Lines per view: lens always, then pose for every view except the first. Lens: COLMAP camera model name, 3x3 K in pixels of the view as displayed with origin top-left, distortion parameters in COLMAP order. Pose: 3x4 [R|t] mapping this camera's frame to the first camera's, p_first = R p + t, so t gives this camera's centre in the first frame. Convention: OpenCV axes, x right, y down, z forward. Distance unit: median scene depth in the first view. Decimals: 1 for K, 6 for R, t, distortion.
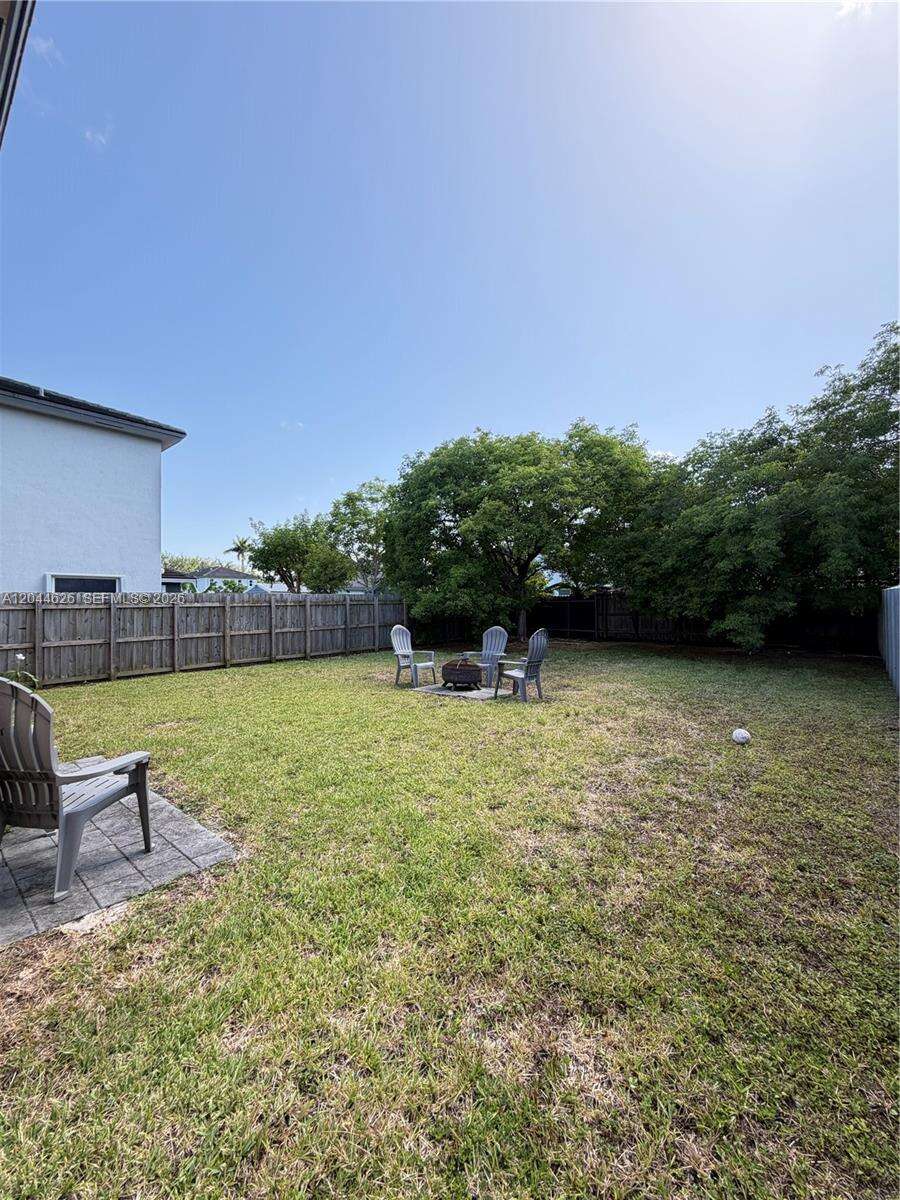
lens RADIAL K [[475.2, 0, 450.0], [0, 475.2, 600.0], [0, 0, 1]] dist [0.000920, 0.000104]
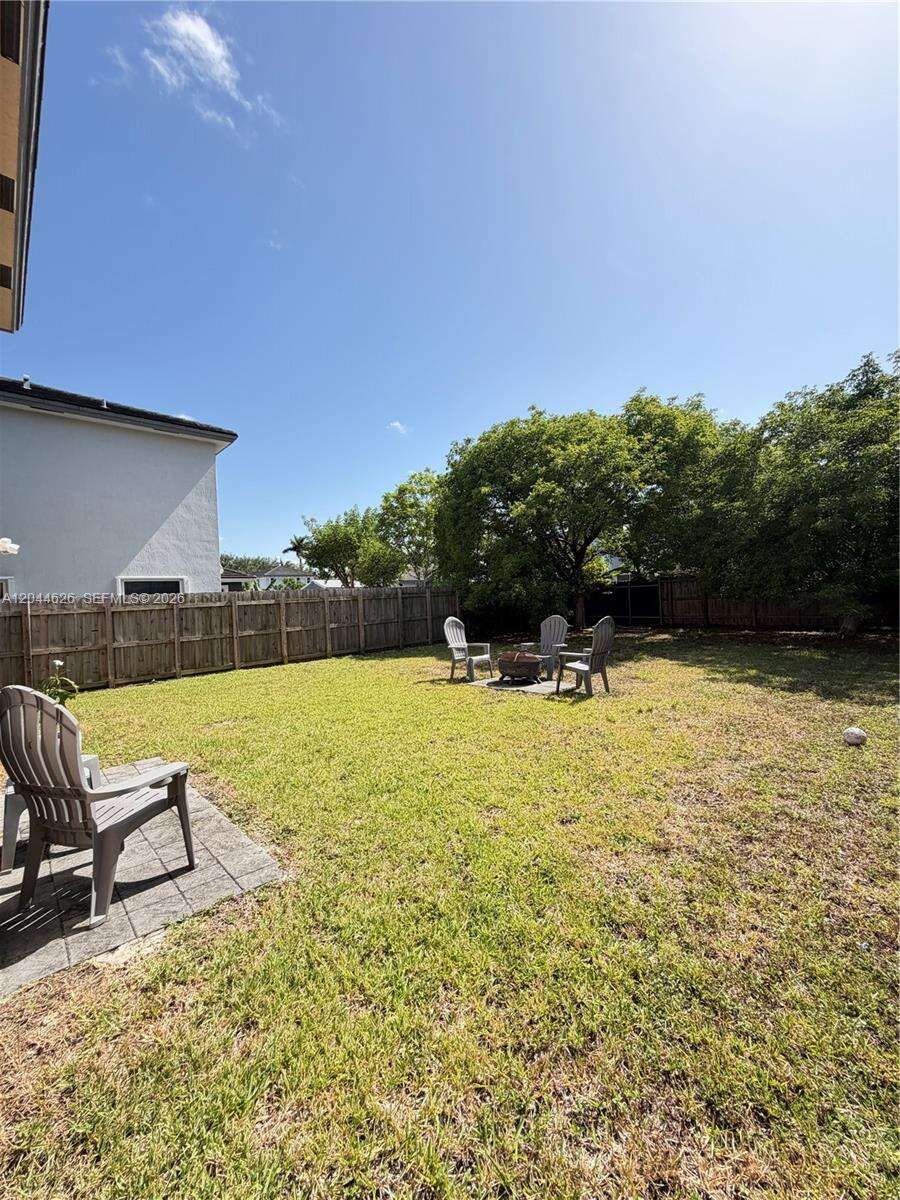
lens RADIAL K [[475.2, 0, 450.0], [0, 475.2, 600.0], [0, 0, 1]] dist [0.000920, 0.000104]
pose [[0.993331, -0.032538, -0.110611, -0.009325], [0.034620, 0.999257, 0.016948, 0.003951], [0.109977, -0.020665, 0.993719, 0.102531]]
